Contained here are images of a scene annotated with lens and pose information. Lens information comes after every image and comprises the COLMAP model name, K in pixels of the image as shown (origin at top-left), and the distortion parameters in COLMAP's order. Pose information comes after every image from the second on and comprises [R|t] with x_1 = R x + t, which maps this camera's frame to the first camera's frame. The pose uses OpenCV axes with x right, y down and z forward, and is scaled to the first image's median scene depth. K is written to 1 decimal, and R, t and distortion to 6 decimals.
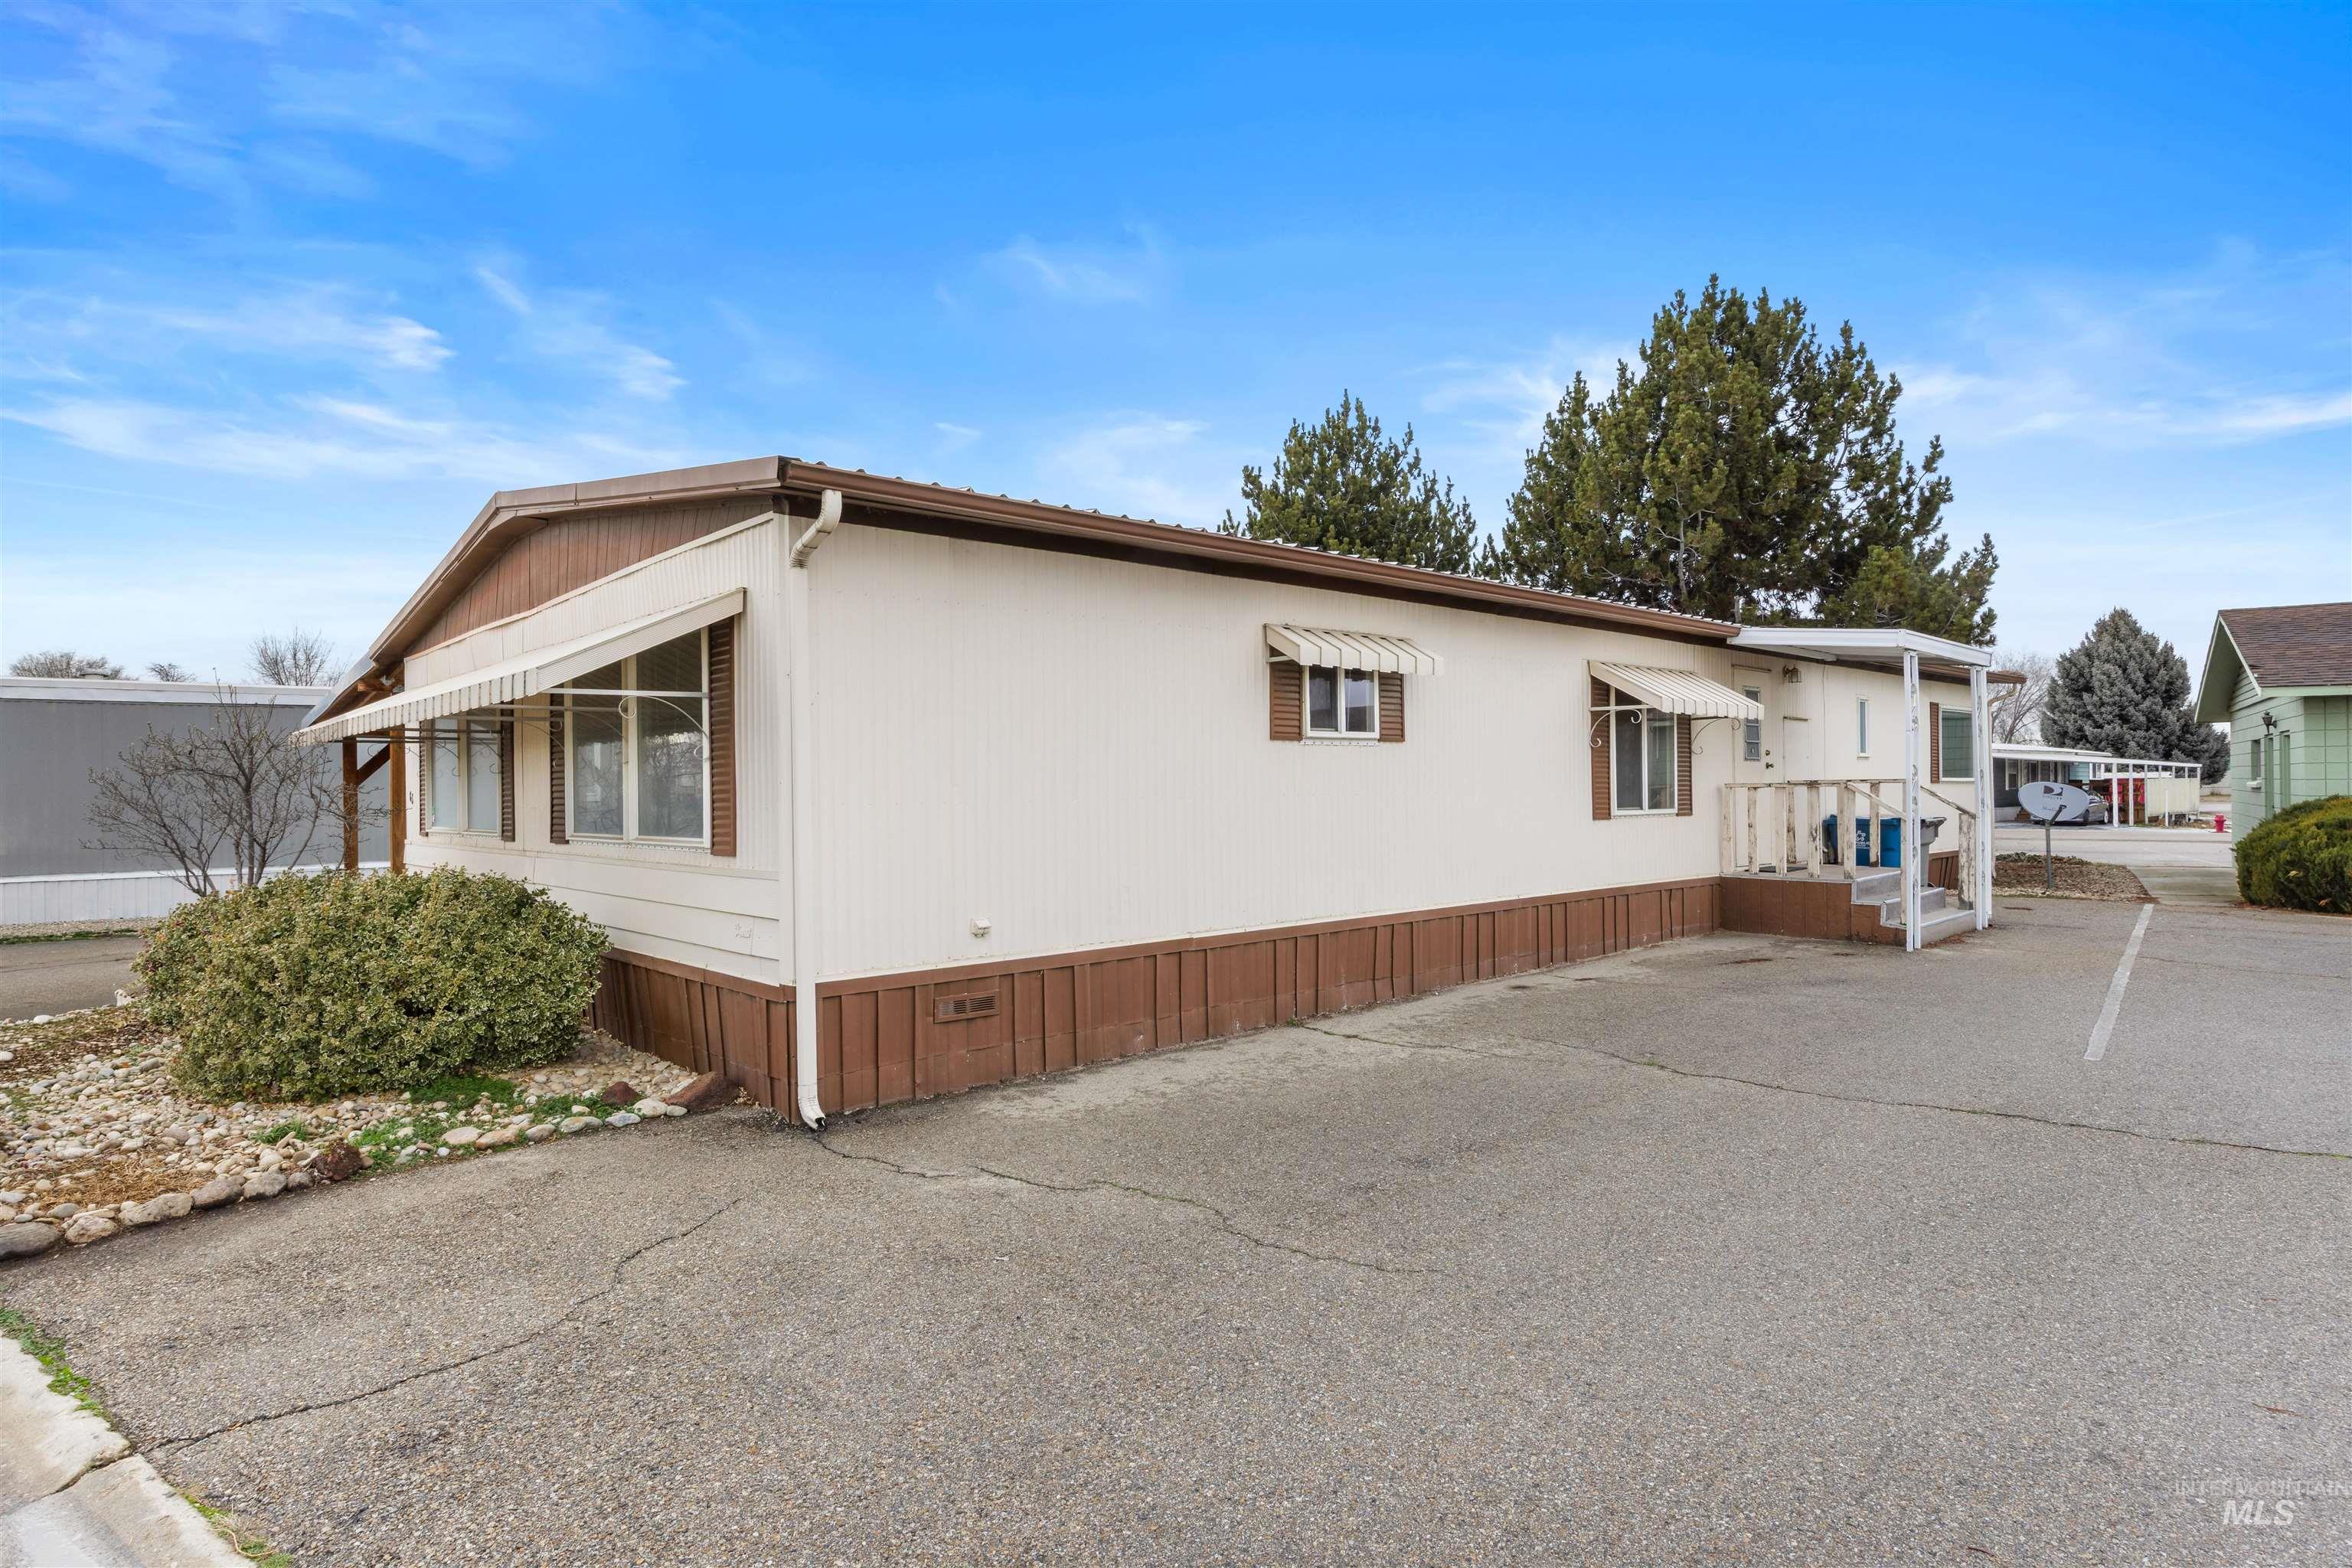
lens RADIAL K [[1264.0, 0, 1190.1], [0, 1264.0, 794.5], [0, 0, 1]] dist [-0.000094, 0.000792]
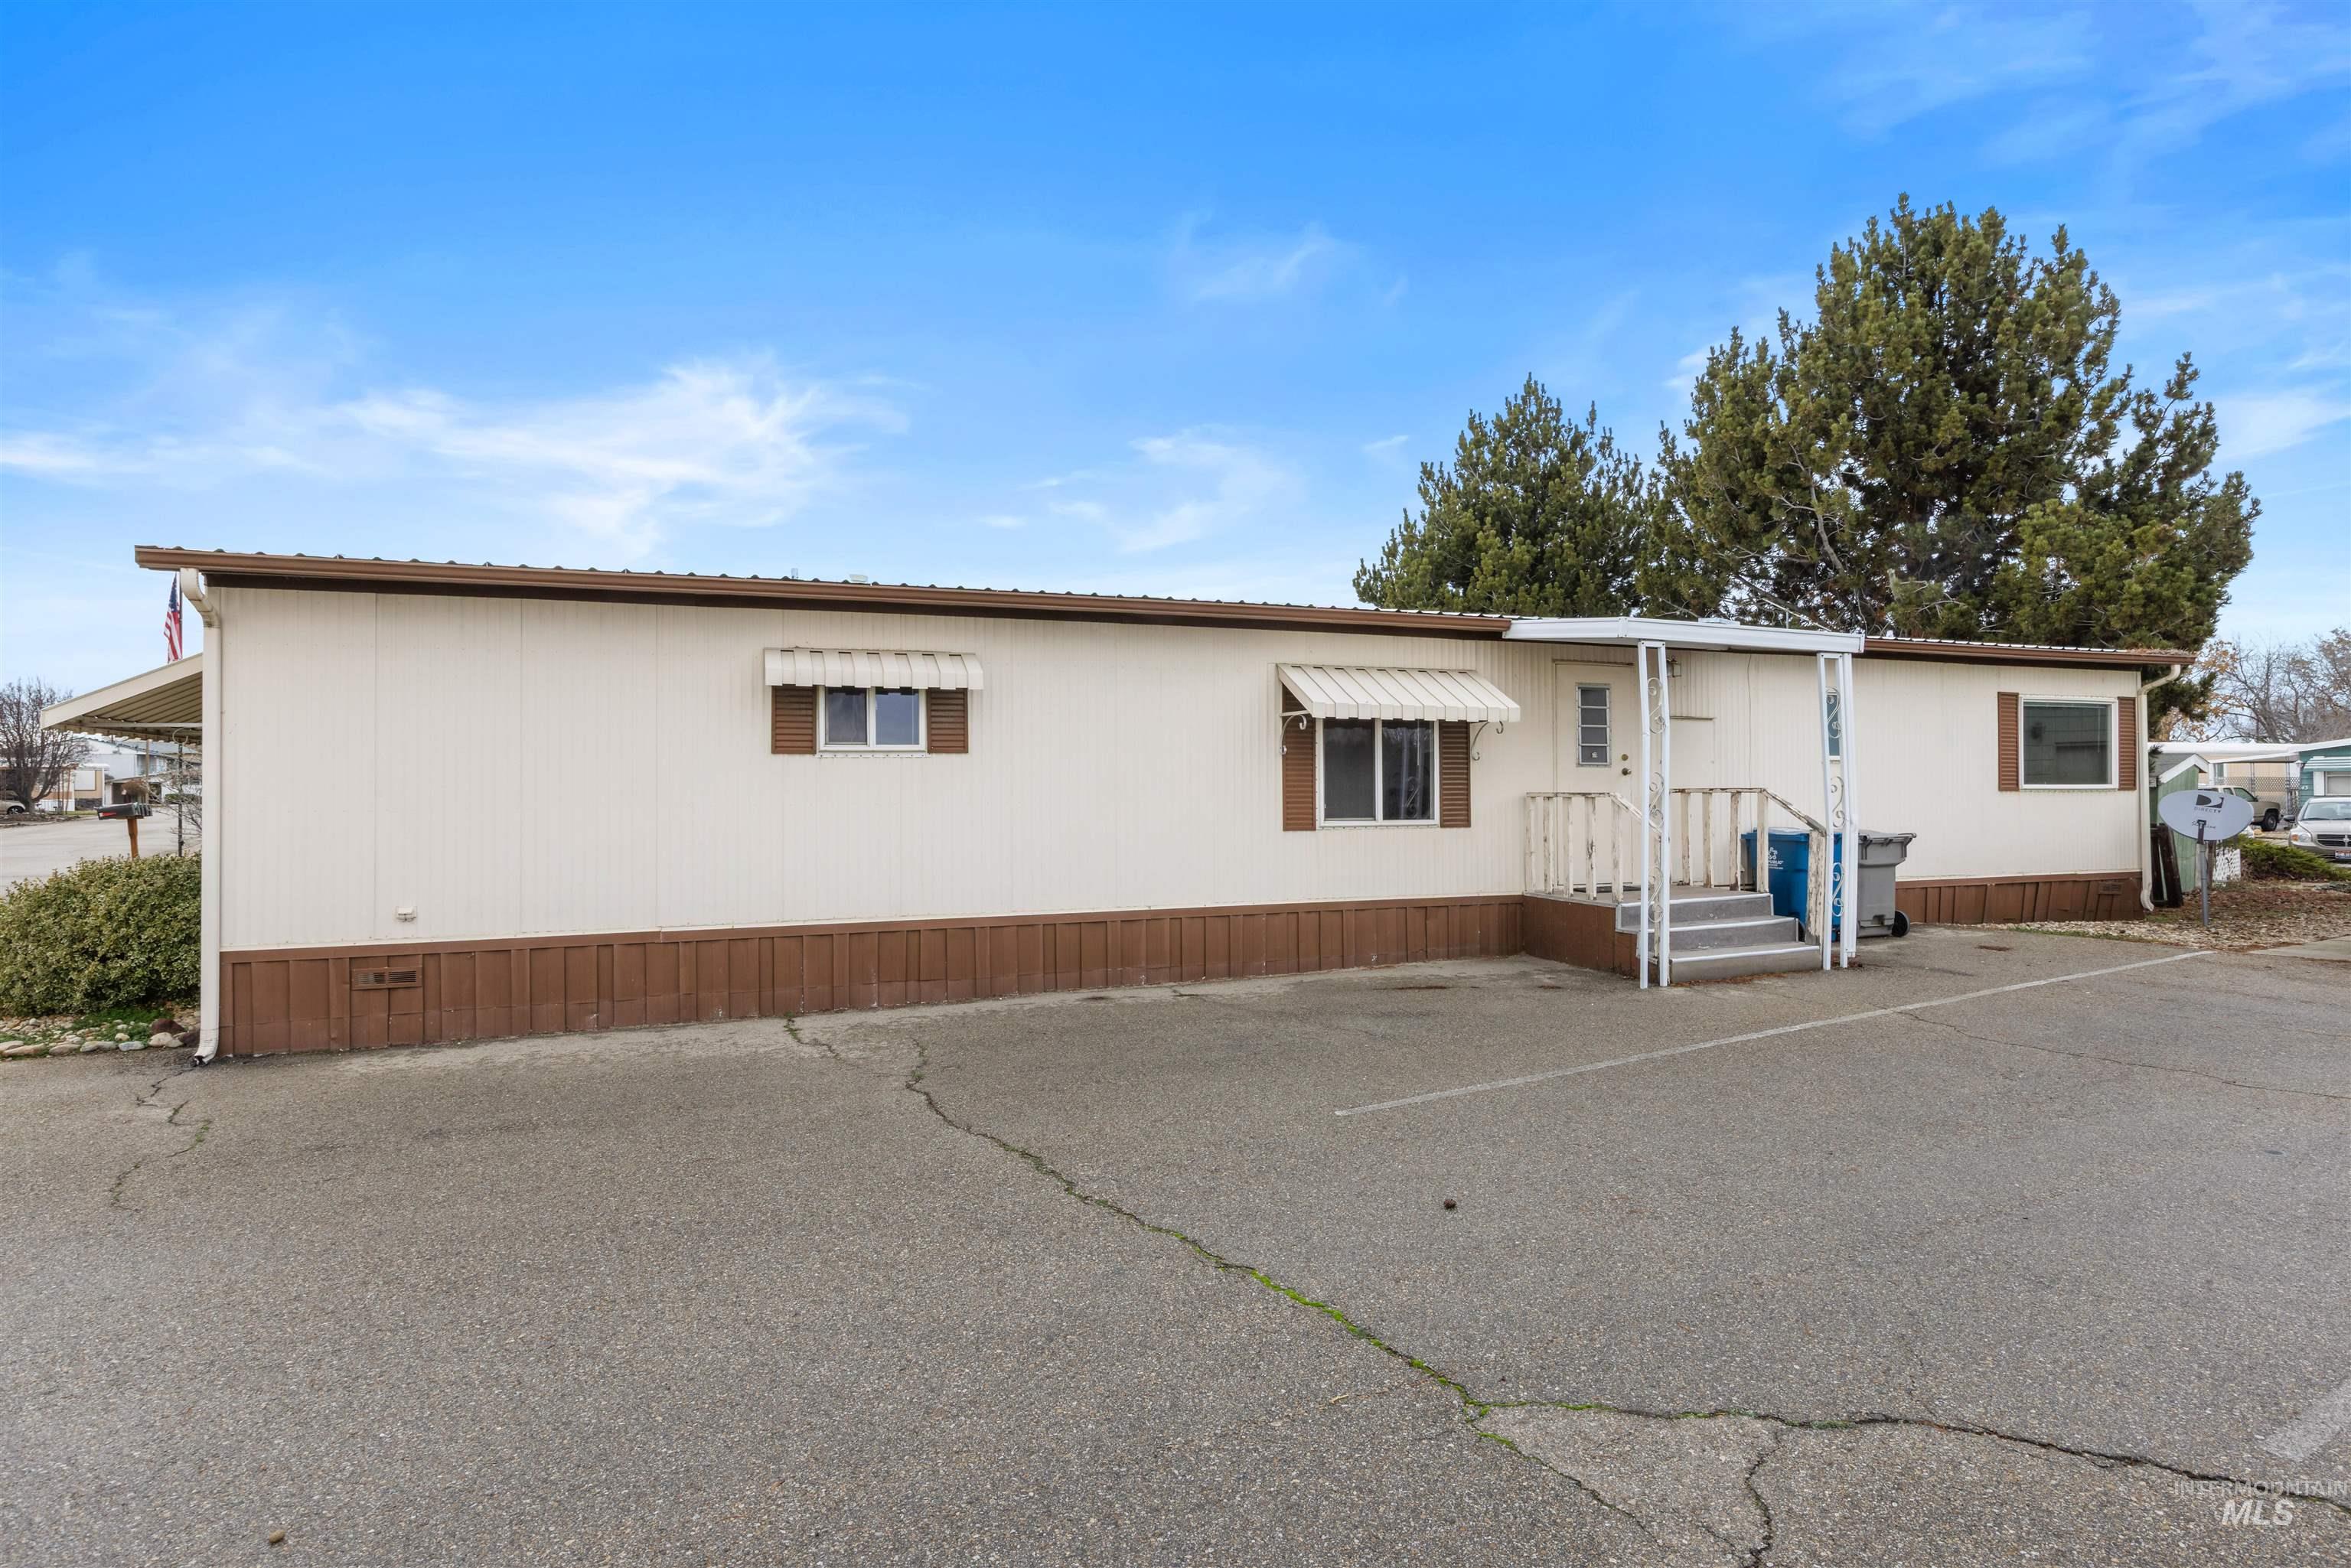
lens RADIAL K [[1263.4, 0, 1185.4], [0, 1263.4, 783.4], [0, 0, 1]] dist [-0.000094, 0.000792]
pose [[0.936217, -0.000629, -0.351422, 0.521431], [-0.003626, 0.999928, -0.011450, -0.004155], [0.351404, 0.011994, 0.936147, 0.072876]]
